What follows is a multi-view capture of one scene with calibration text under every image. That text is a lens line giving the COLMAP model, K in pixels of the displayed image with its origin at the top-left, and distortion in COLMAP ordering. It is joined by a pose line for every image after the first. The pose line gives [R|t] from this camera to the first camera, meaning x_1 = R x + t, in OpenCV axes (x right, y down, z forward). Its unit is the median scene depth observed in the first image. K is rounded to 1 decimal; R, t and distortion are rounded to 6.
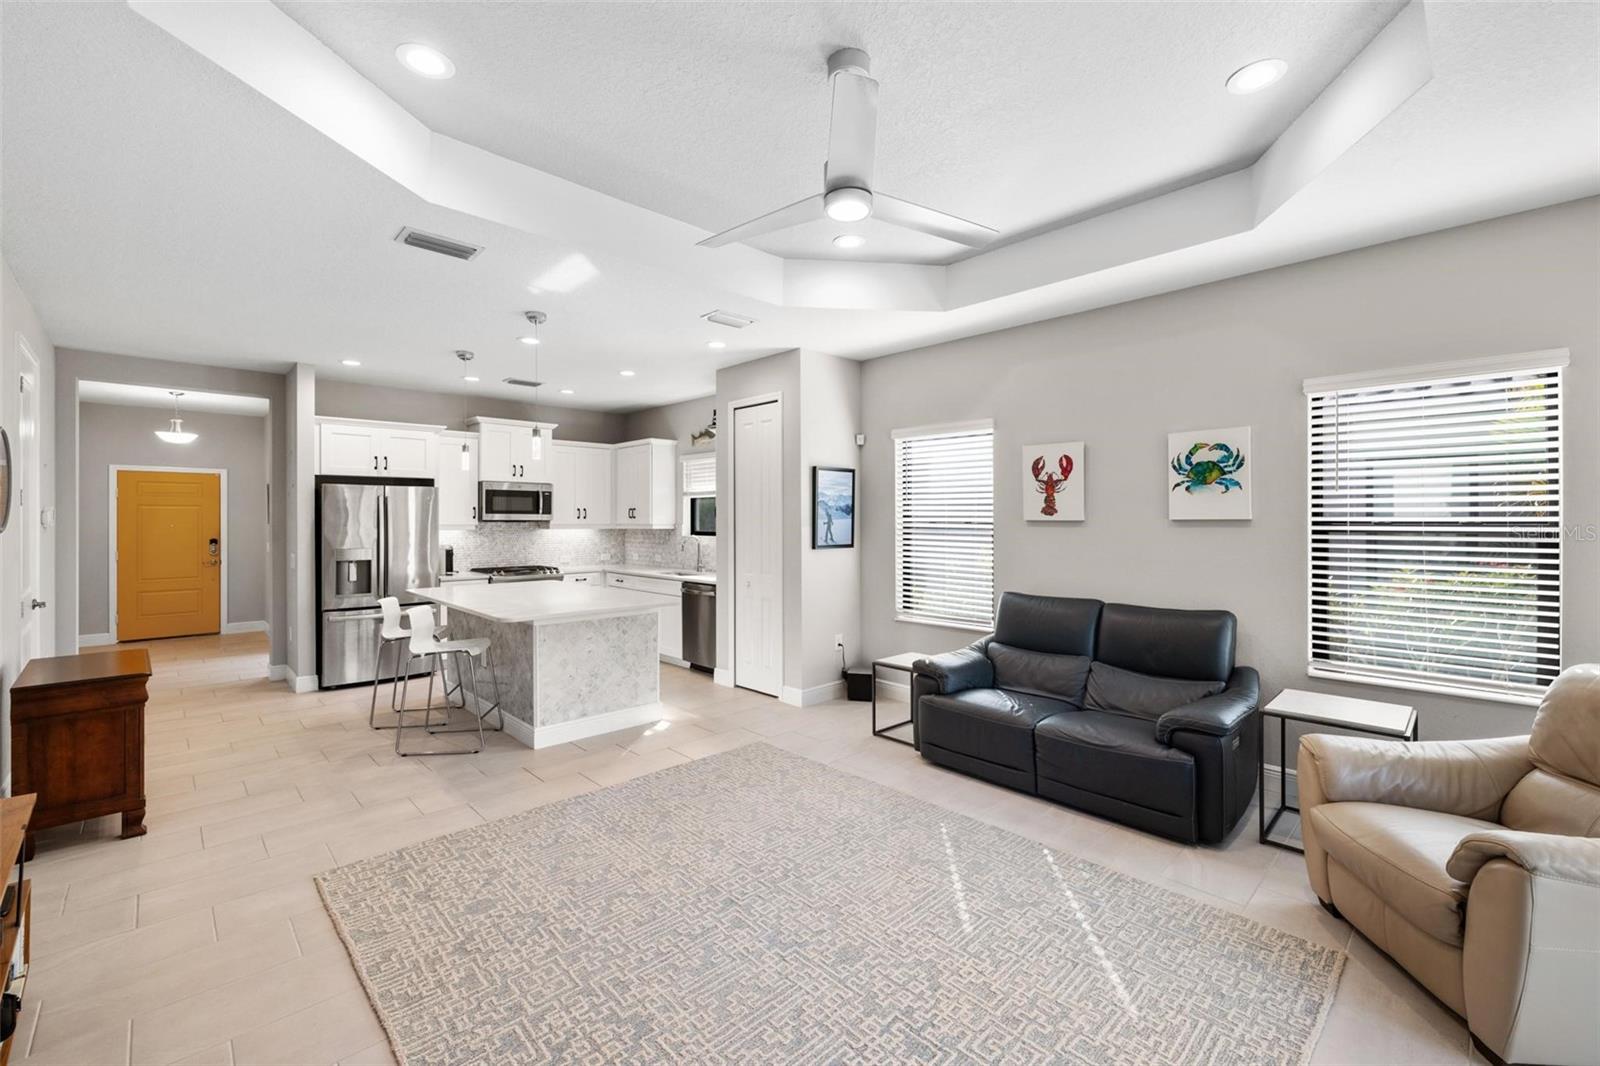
lens RADIAL K [[670.9, 0, 801.8], [0, 670.9, 520.6], [0, 0, 1]] dist [-0.000981, 0.001152]
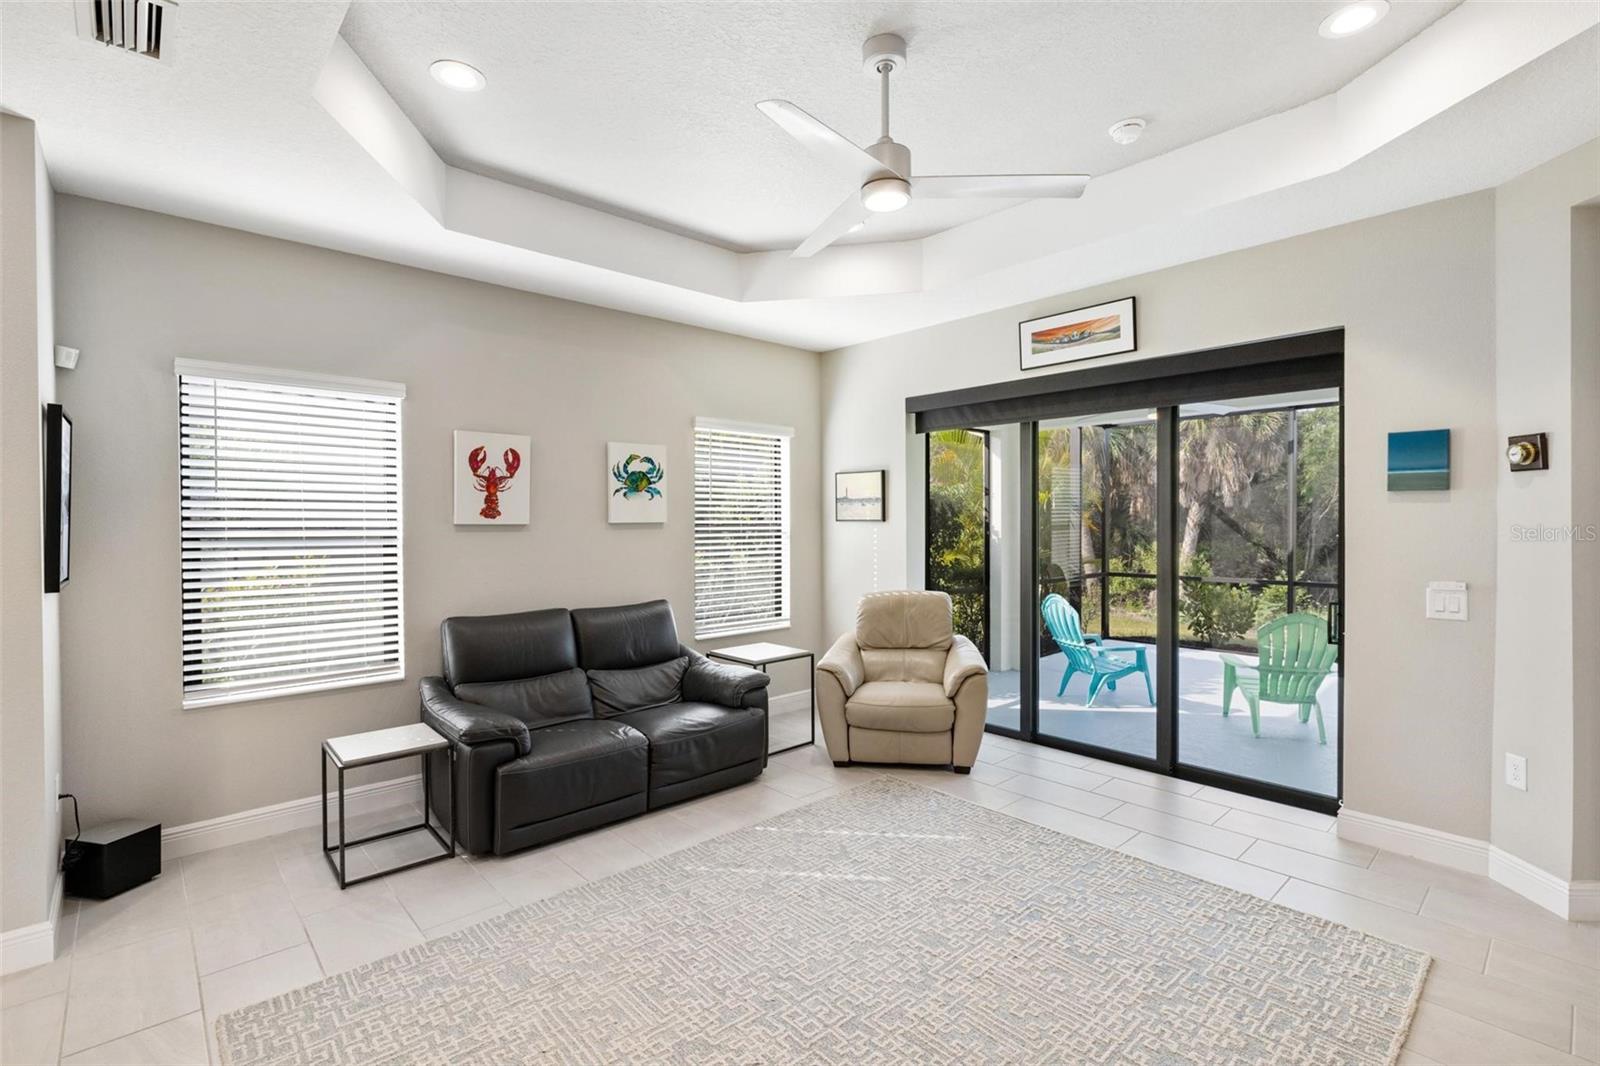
lens RADIAL K [[728.4, 0, 803.9], [0, 728.4, 529.1], [0, 0, 1]] dist [-0.005834, 0.001218]
pose [[0.020739, -0.009858, 0.999736, -0.425483], [0.006193, 0.999933, 0.009732, -0.000685], [-0.999766, 0.005989, 0.020798, 0.474405]]
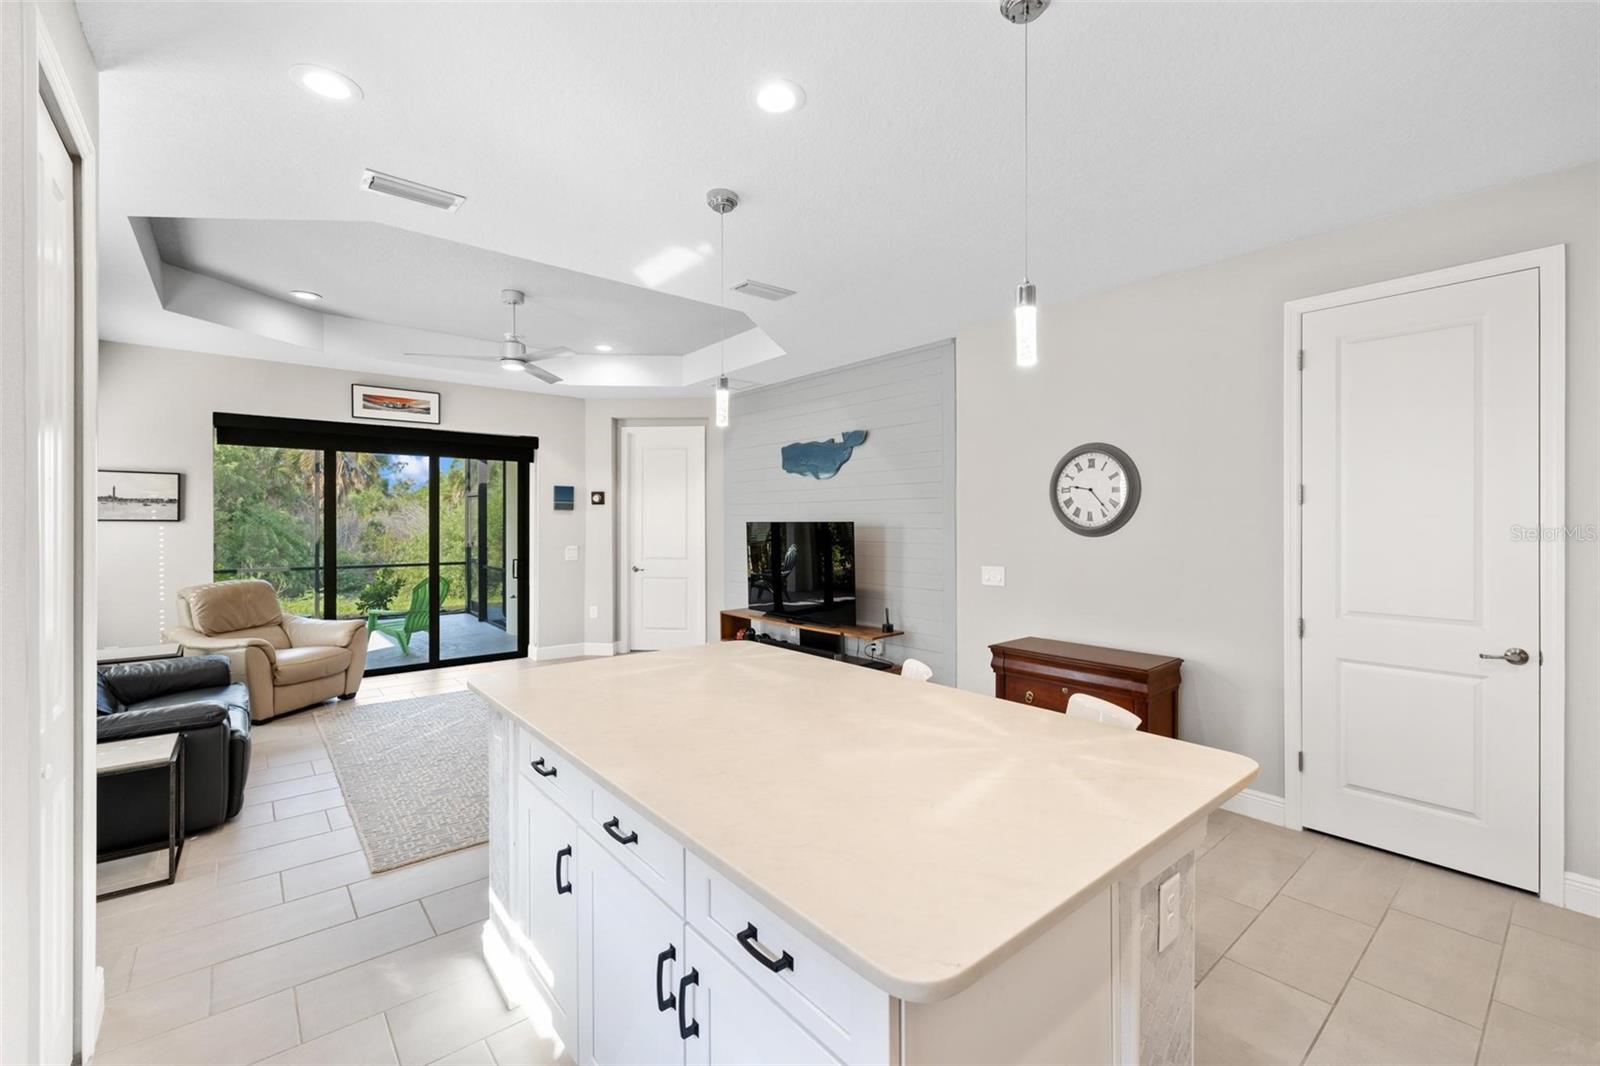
lens RADIAL K [[670.9, 0, 801.1], [0, 670.9, 524.3], [0, 0, 1]] dist [-0.000981, 0.001152]
pose [[-0.997555, 0.000649, 0.069882, -0.402569], [0.001013, 0.999986, 0.005167, -0.000702], [-0.069877, 0.005225, -0.997542, 1.273001]]
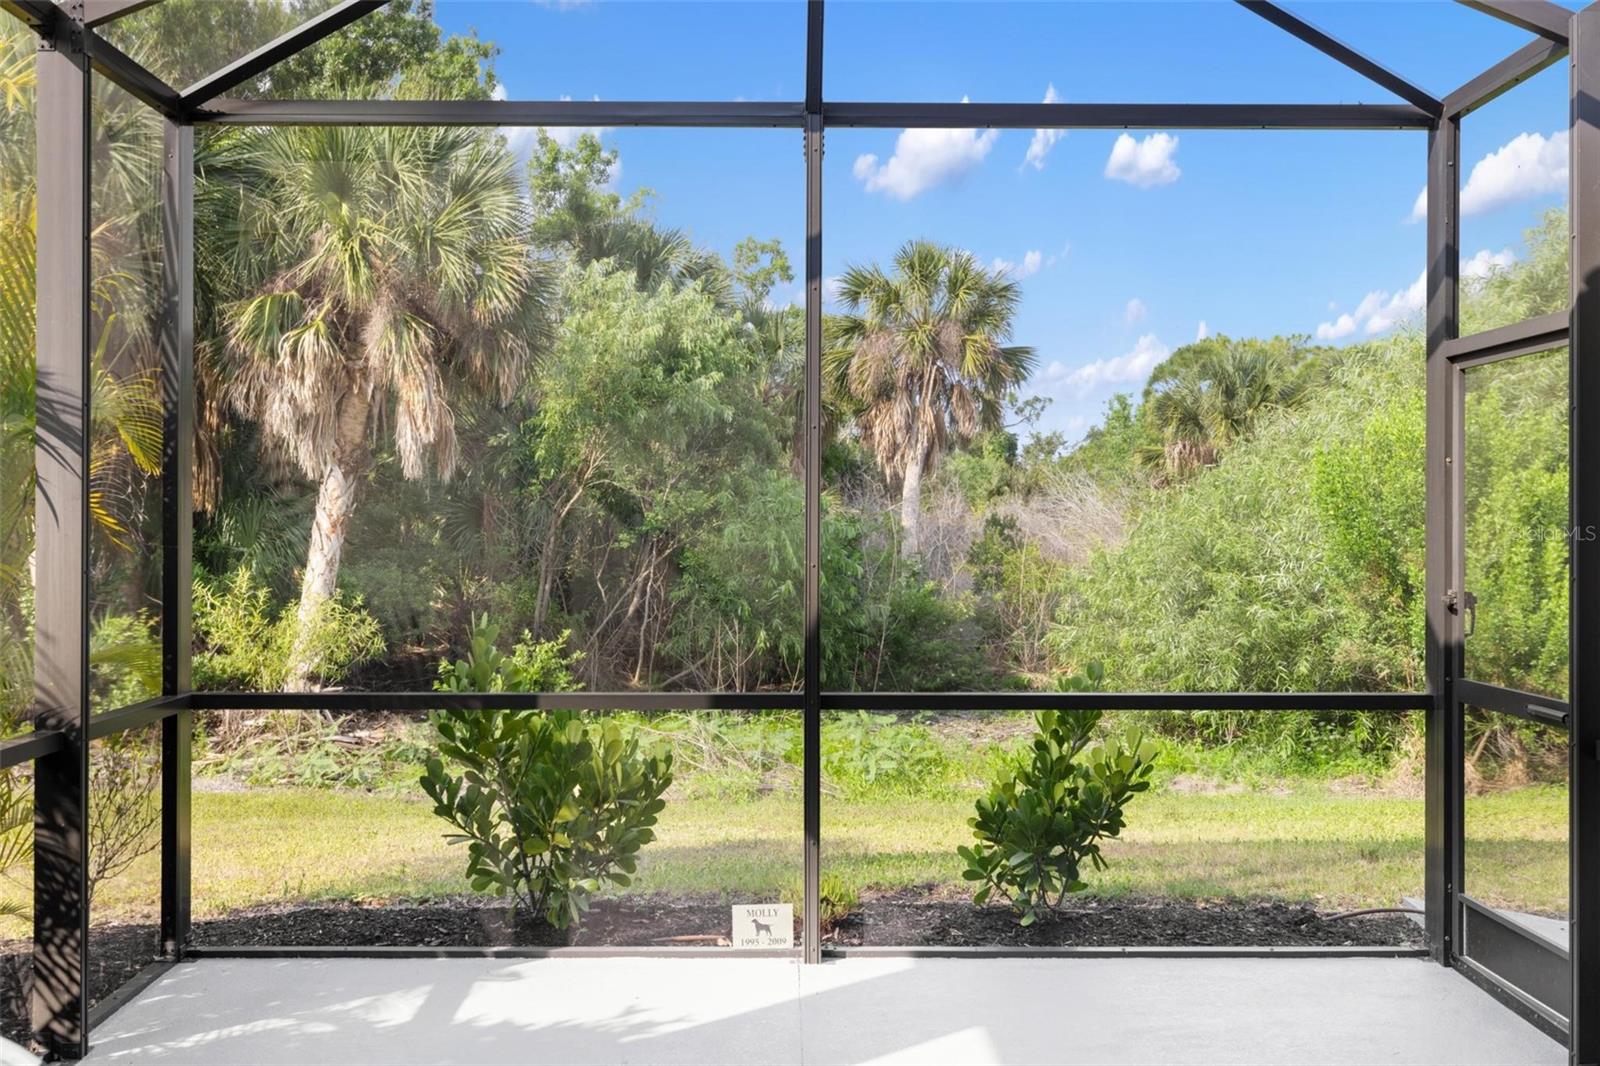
lens RADIAL K [[1555.7, 0, 787.3], [0, 1555.7, 530.2], [0, 0, 1]] dist [-0.014302, 0.000000]
pose [[-0.720323, -0.003224, 0.693631, 0.415604], [0.000647, 0.999986, 0.005319, 0.020096], [-0.693639, 0.004280, -0.720310, 0.209571]]
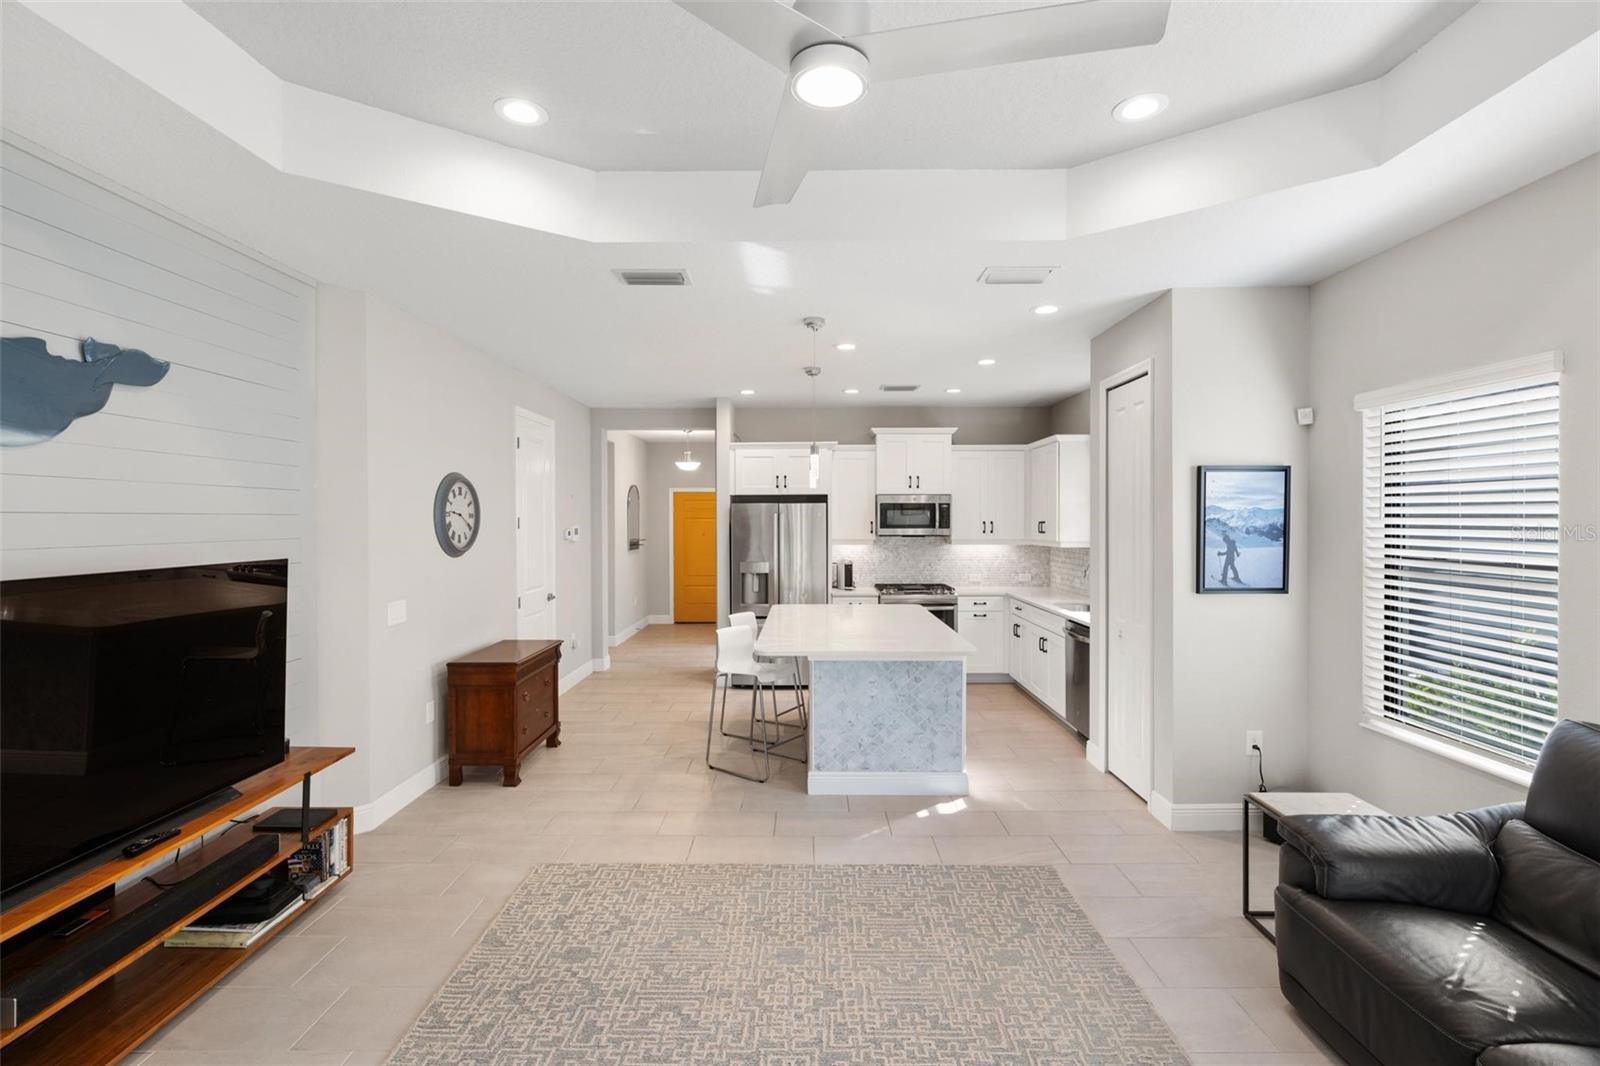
lens RADIAL K [[728.4, 0, 801.1], [0, 728.4, 527.5], [0, 0, 1]] dist [-0.005834, 0.001218]
pose [[0.714655, 0.006555, -0.699447, 0.224733], [0.000041, 0.999956, 0.009412, -0.026744], [0.699477, -0.006755, 0.714623, 0.216345]]
